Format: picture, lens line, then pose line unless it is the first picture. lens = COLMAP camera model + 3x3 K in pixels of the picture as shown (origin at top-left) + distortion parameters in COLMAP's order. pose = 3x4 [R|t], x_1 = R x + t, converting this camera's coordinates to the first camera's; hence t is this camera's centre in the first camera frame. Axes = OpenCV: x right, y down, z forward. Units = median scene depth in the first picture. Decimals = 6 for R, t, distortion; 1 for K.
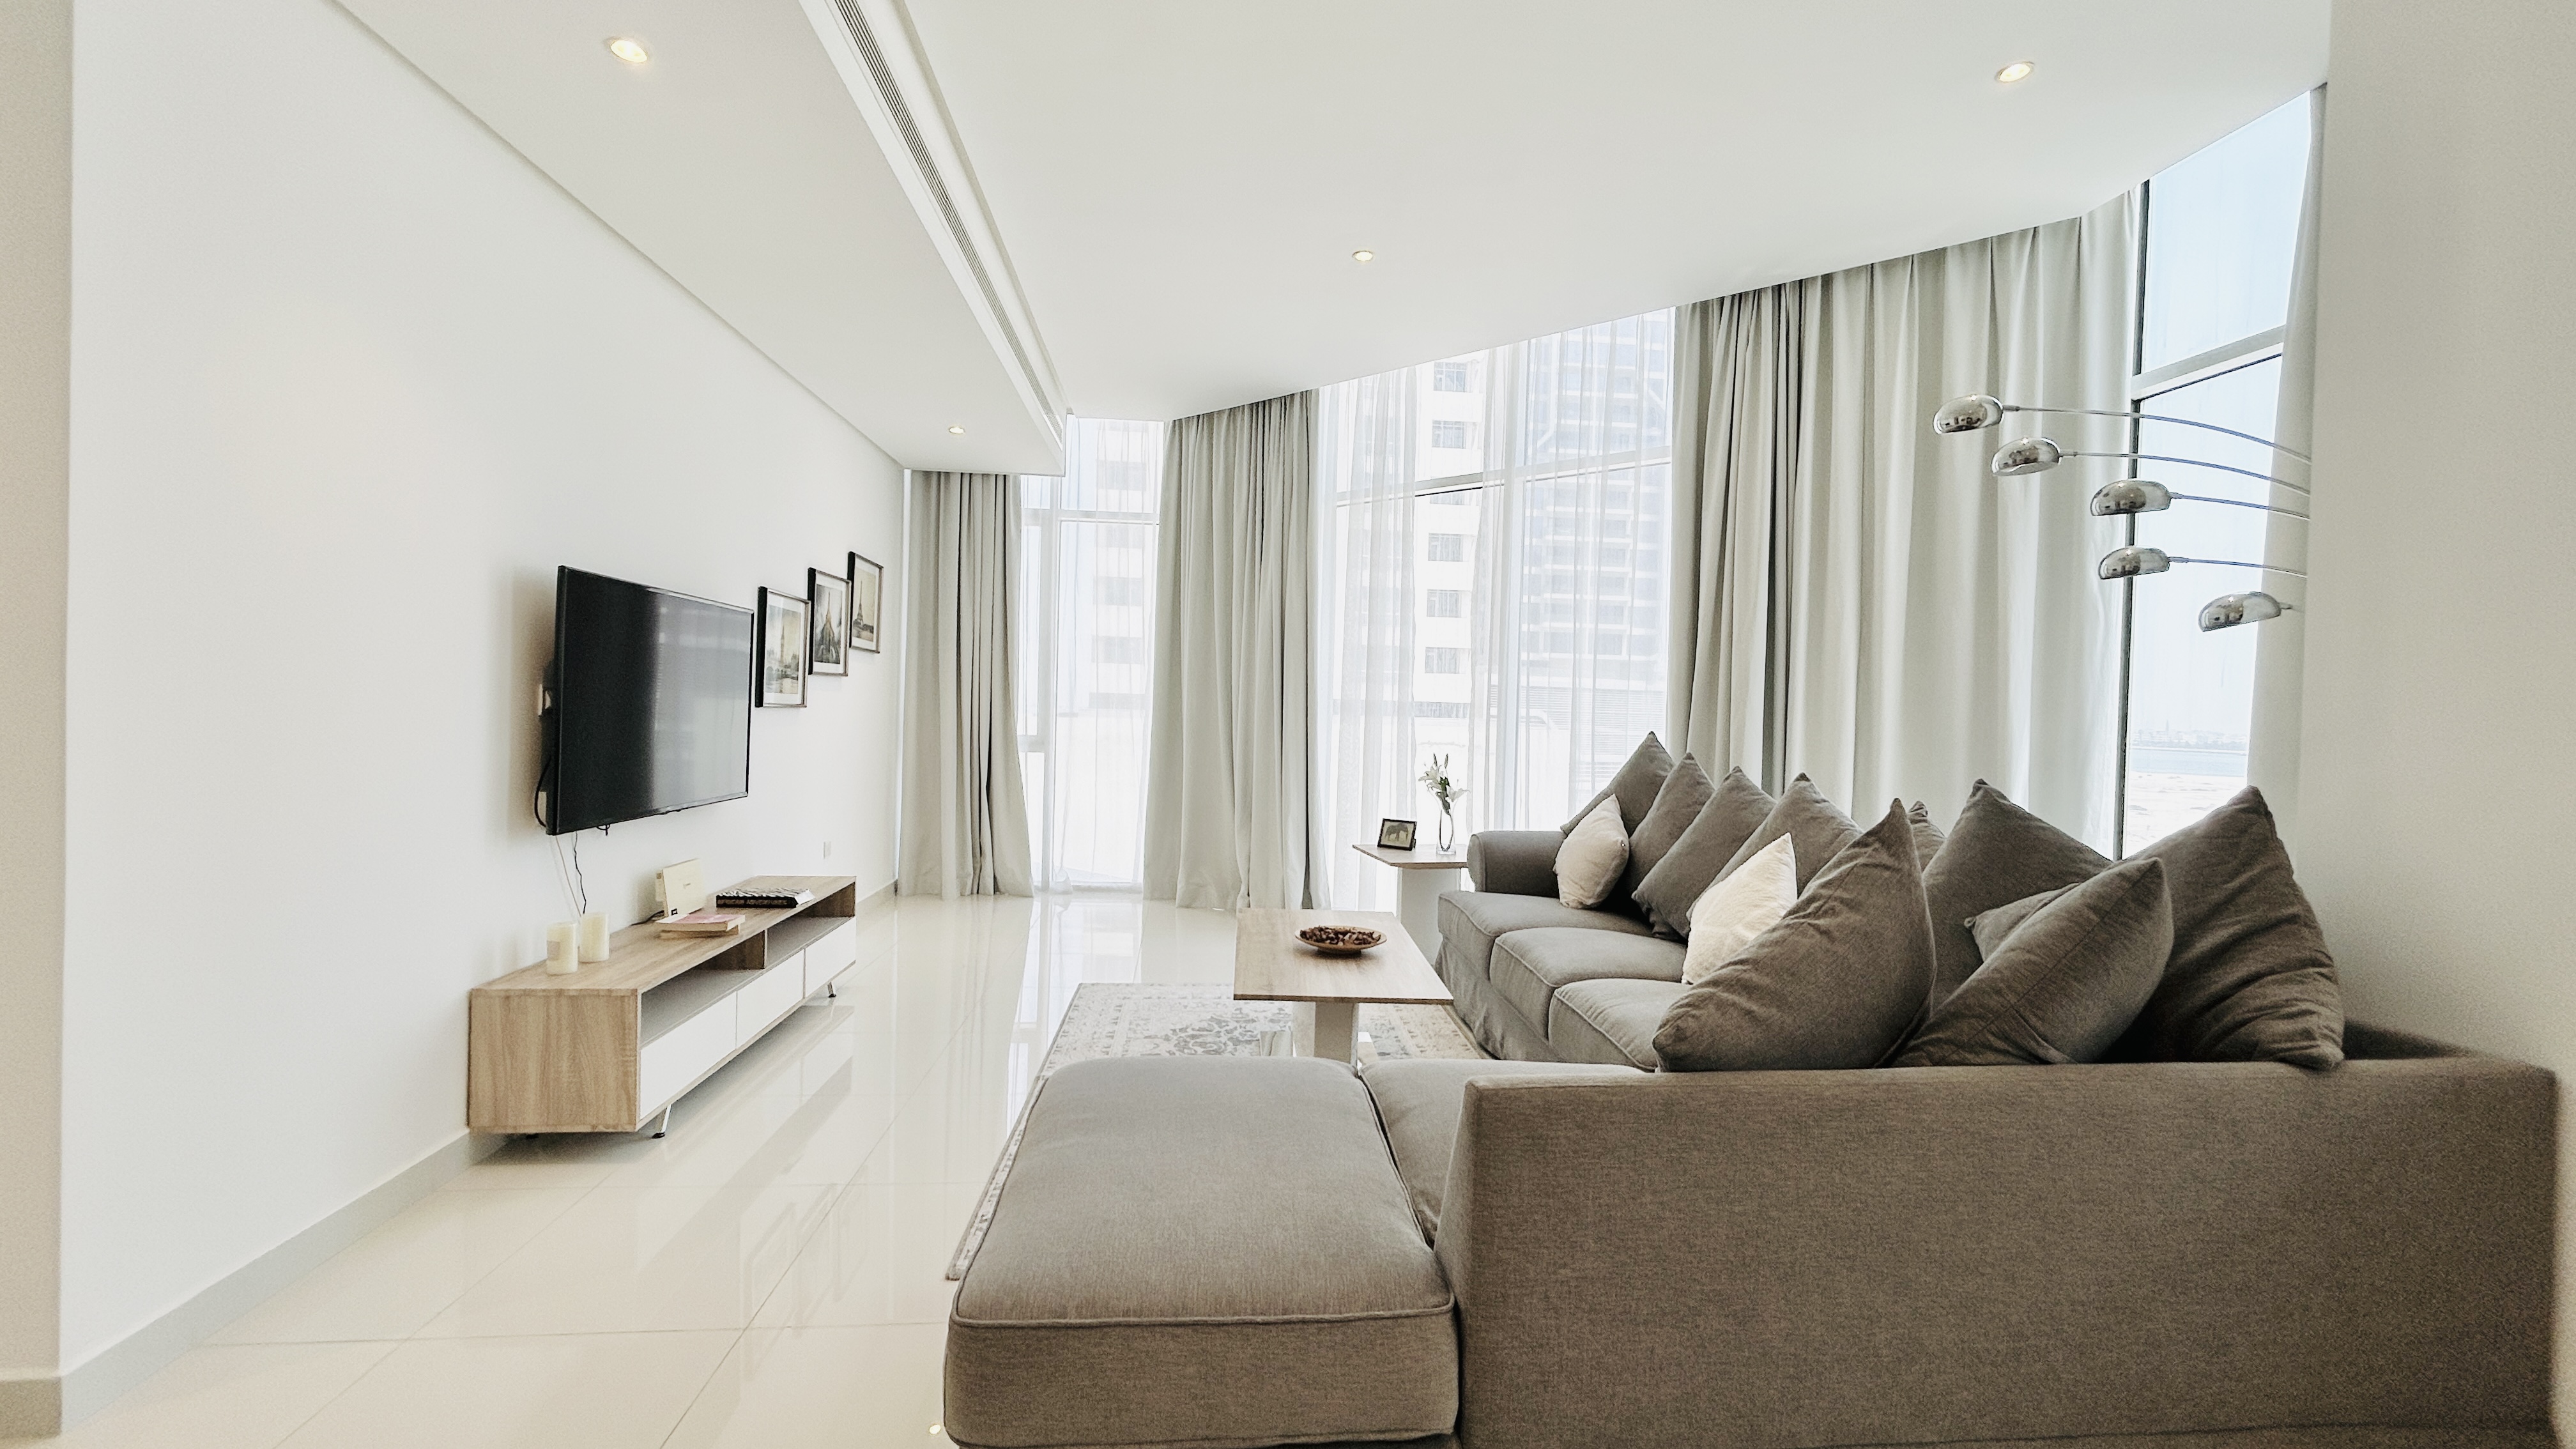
lens RADIAL K [[1041.3, 0, 1292.3], [0, 1041.3, 712.4], [0, 0, 1]] dist [-0.002105, -0.000192]
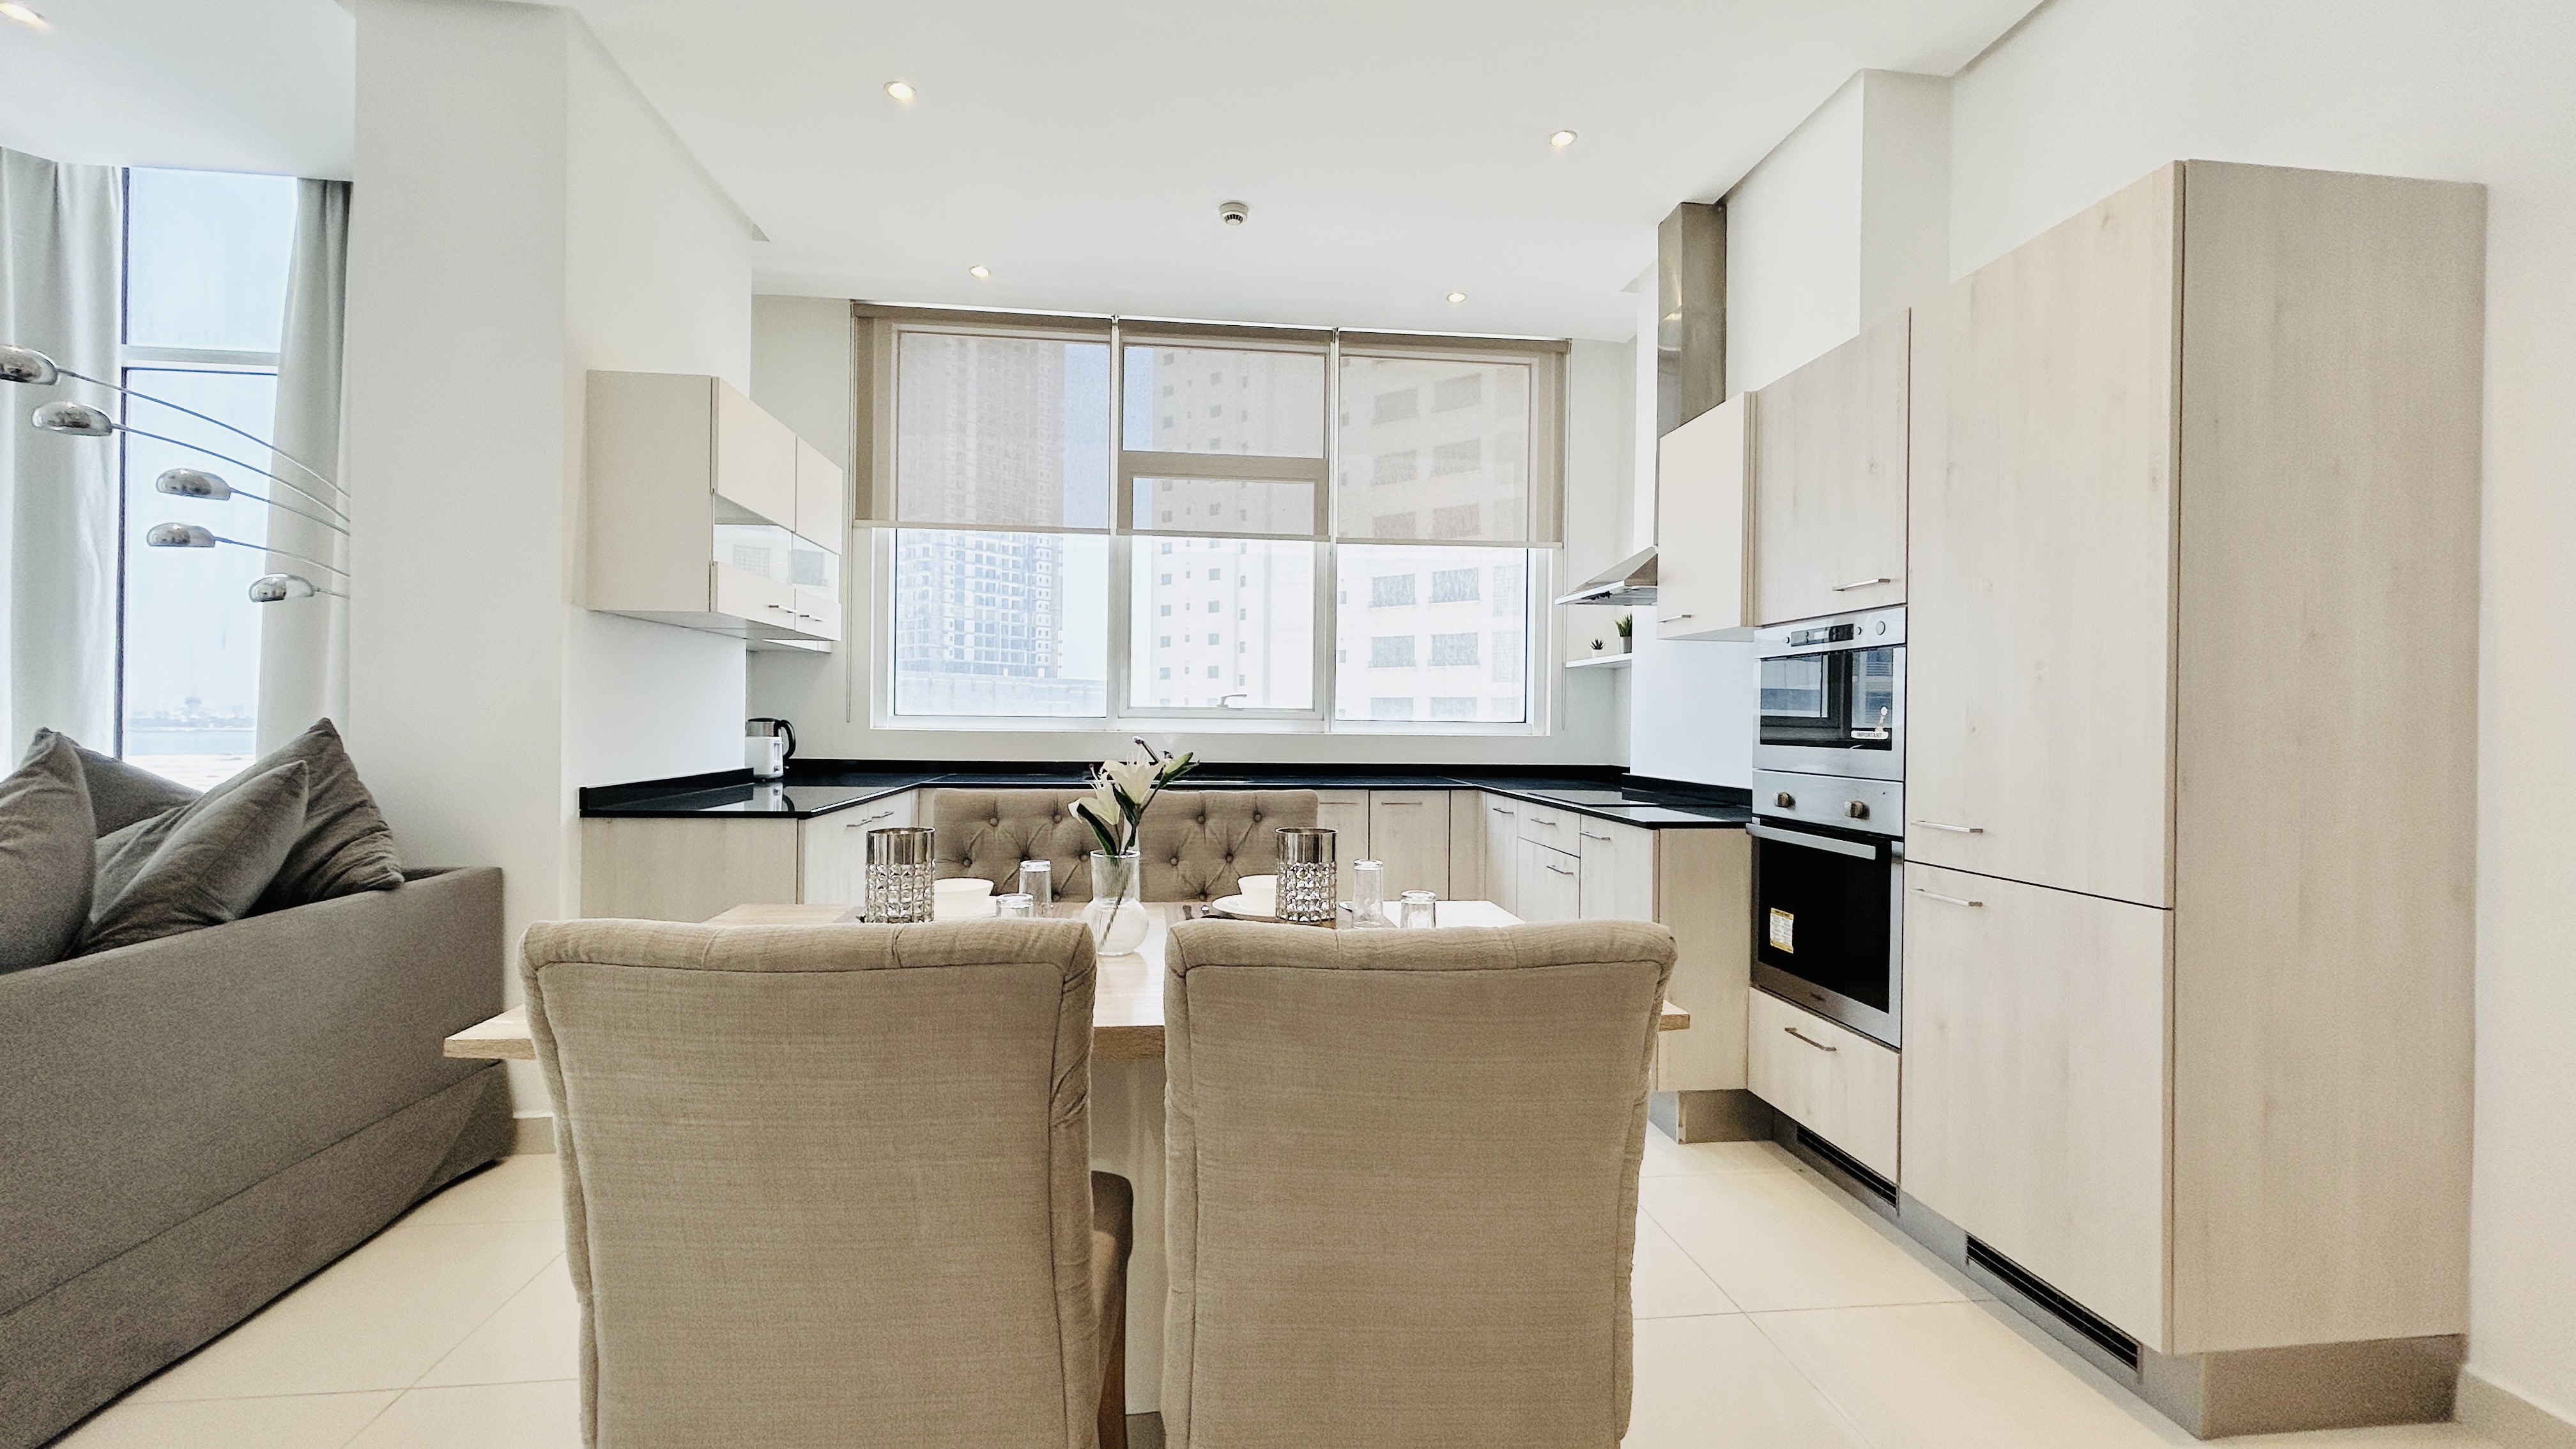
lens RADIAL K [[1041.3, 0, 1292.3], [0, 1041.3, 712.4], [0, 0, 1]] dist [-0.002105, -0.000192]
pose [[-0.023432, -0.021393, 0.999496, -0.283308], [-0.004506, 0.999763, 0.021293, 0.015476], [-0.999715, -0.004005, -0.023523, -0.151702]]
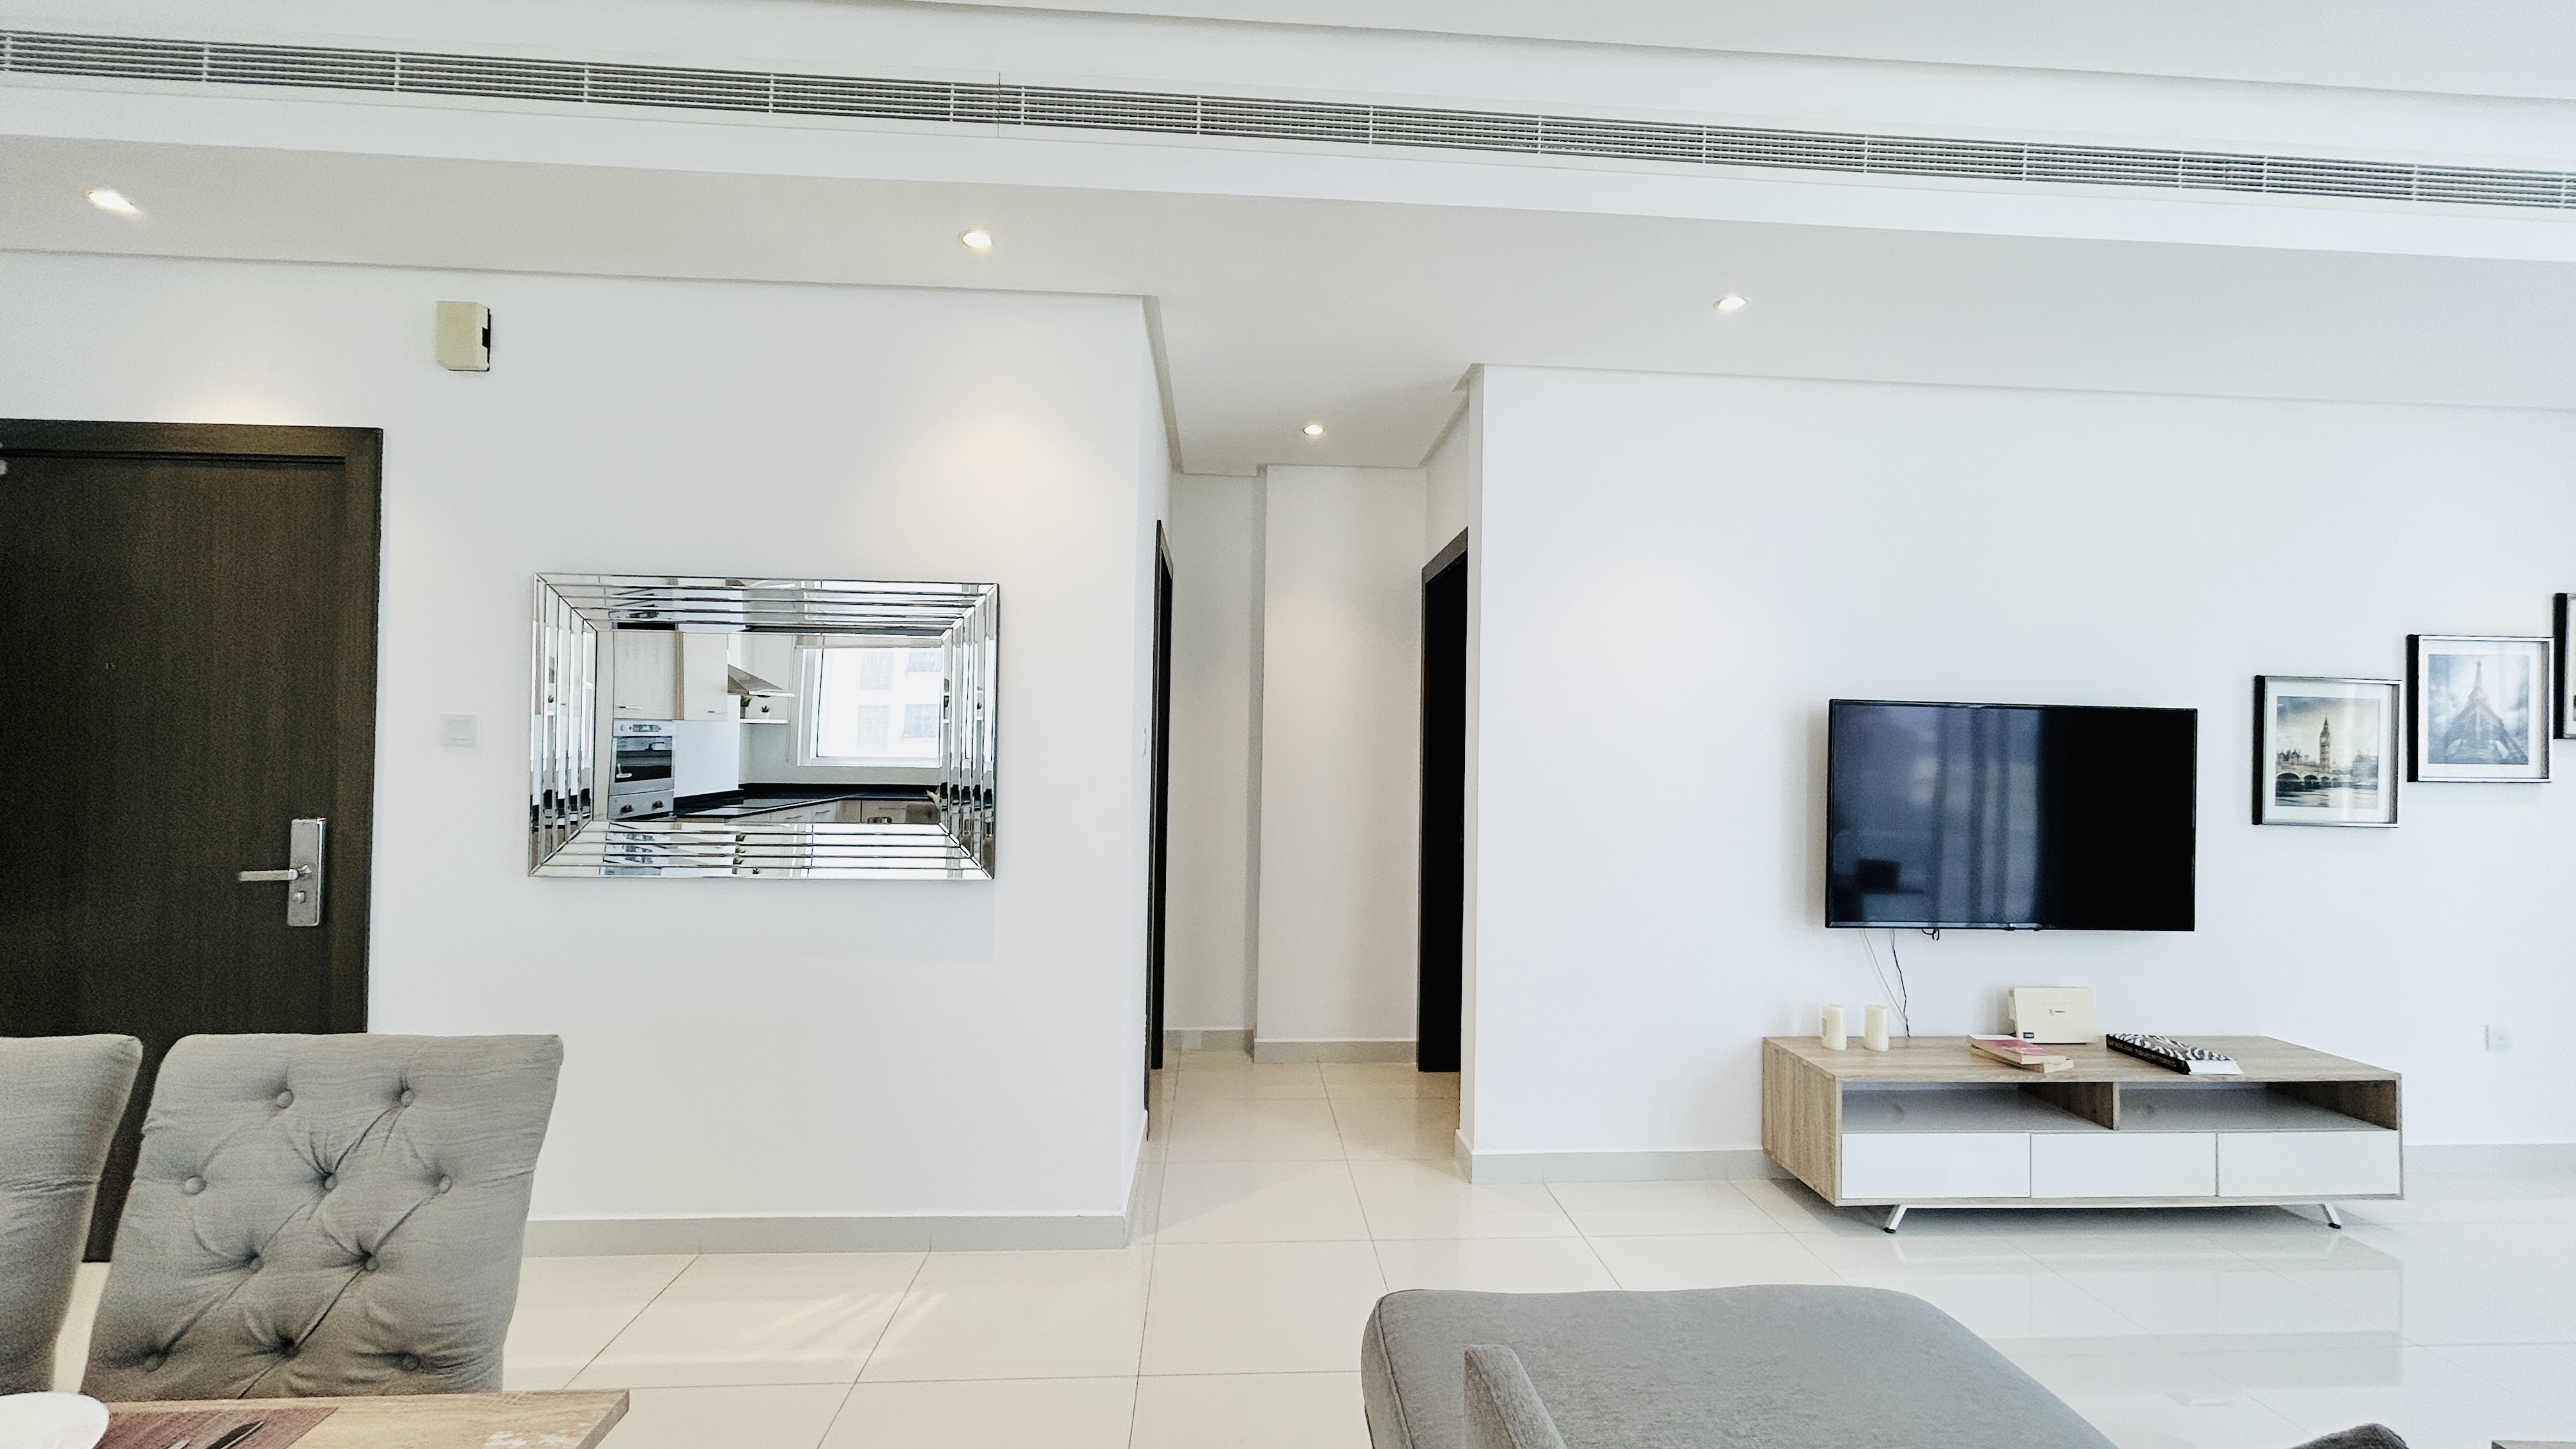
lens RADIAL K [[1041.3, 0, 1292.3], [0, 1041.3, 712.4], [0, 0, 1]] dist [-0.002105, -0.000192]
pose [[-0.030542, -0.038846, -0.998778, 0.496080], [-0.025908, 0.998940, -0.038060, -0.064917], [0.999198, 0.024714, -0.031516, 0.424320]]
